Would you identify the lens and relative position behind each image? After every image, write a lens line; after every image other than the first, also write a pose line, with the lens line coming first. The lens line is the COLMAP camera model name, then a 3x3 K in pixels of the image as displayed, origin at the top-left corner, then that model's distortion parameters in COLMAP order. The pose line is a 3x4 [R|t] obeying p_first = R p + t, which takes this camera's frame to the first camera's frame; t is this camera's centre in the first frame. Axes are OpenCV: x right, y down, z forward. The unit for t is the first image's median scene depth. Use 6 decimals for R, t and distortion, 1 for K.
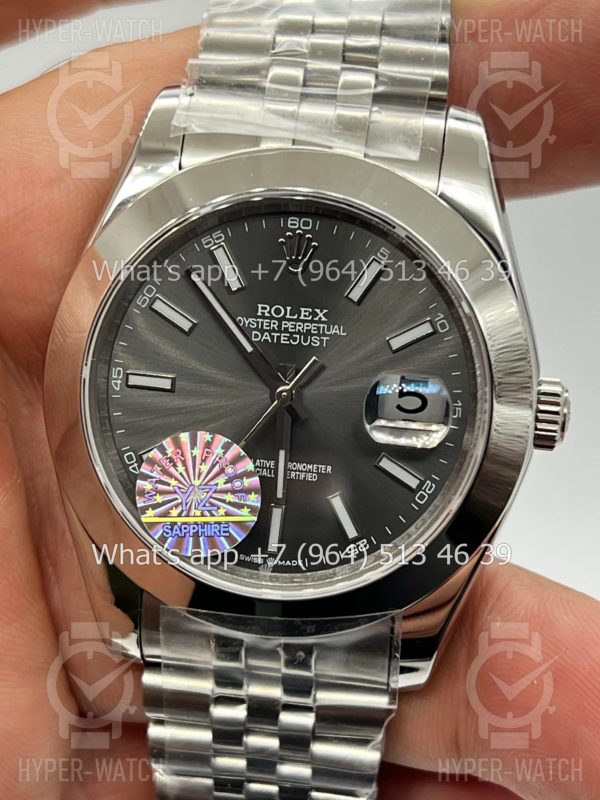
lens RADIAL K [[1835.1, 0, 300.0], [0, 1835.1, 400.0], [0, 0, 1]] dist [0.279432, -0.405739]
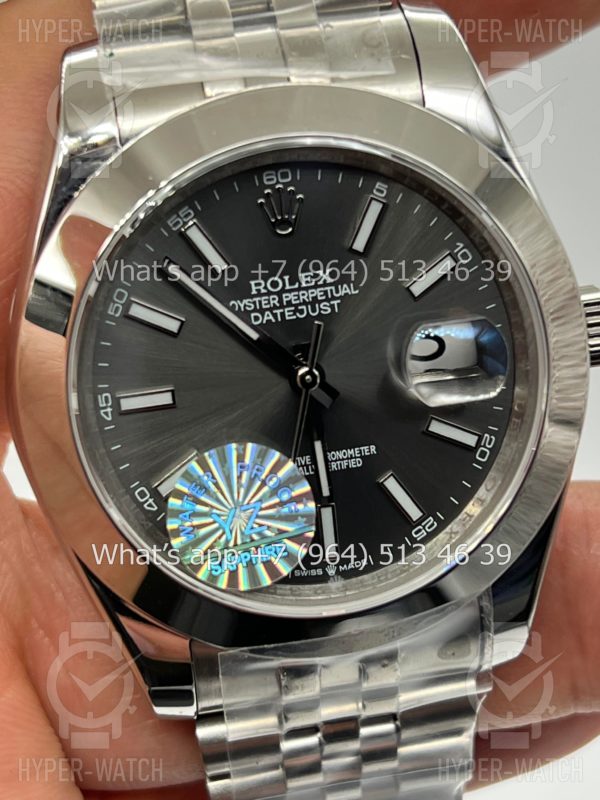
lens RADIAL K [[1835.1, 0, 300.0], [0, 1835.1, 400.0], [0, 0, 1]] dist [0.279432, -0.405739]
pose [[0.954288, -0.243168, 0.173793, -0.161205], [0.233362, 0.969485, 0.075108, -0.057390], [-0.186753, -0.031118, 0.981914, 0.163422]]
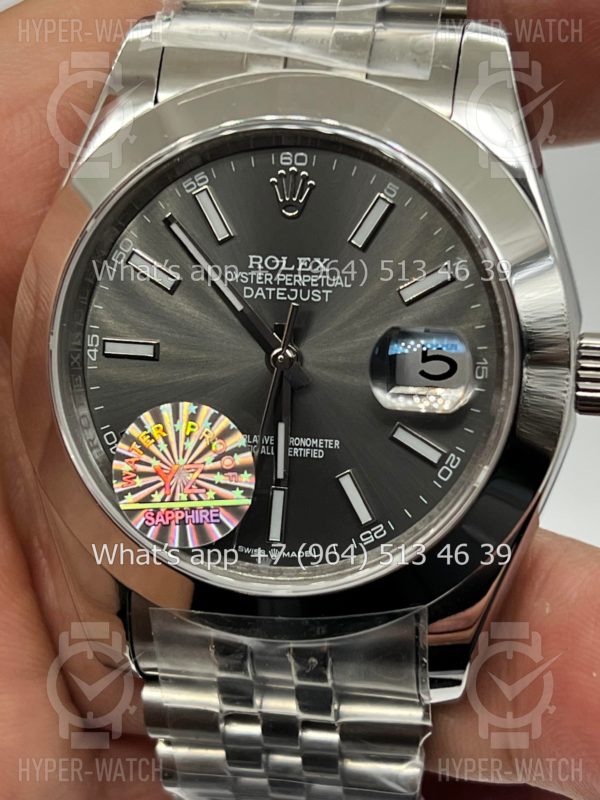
lens RADIAL K [[1835.1, 0, 300.0], [0, 1835.1, 400.0], [0, 0, 1]] dist [0.279432, -0.405739]
pose [[0.995538, -0.029912, -0.089500, 0.076546], [0.027112, 0.999109, -0.032340, 0.044686], [0.090387, 0.029769, 0.995462, 0.141136]]
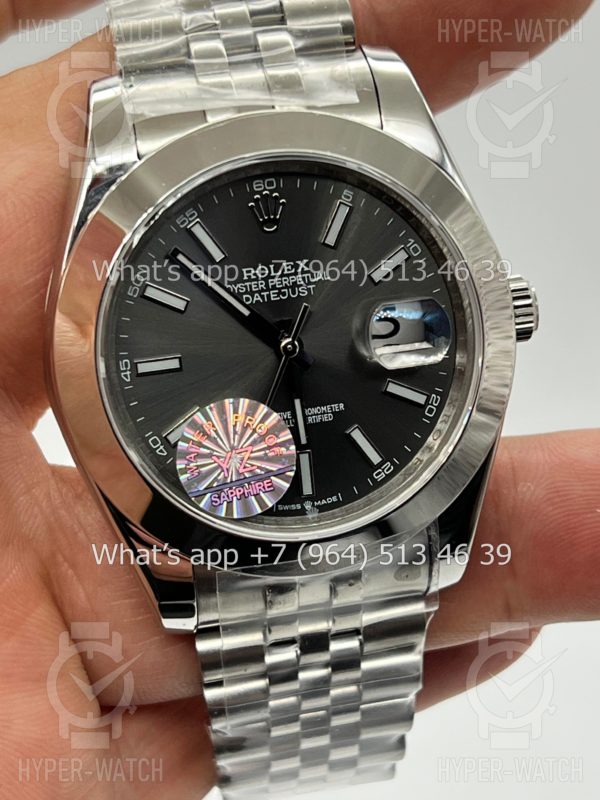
lens RADIAL K [[1835.1, 0, 300.0], [0, 1835.1, 400.0], [0, 0, 1]] dist [0.279432, -0.405739]
pose [[0.948519, -0.238580, 0.208308, -0.227528], [0.232984, 0.971123, 0.051370, -0.025954], [-0.214548, -0.000193, 0.976713, -0.029135]]
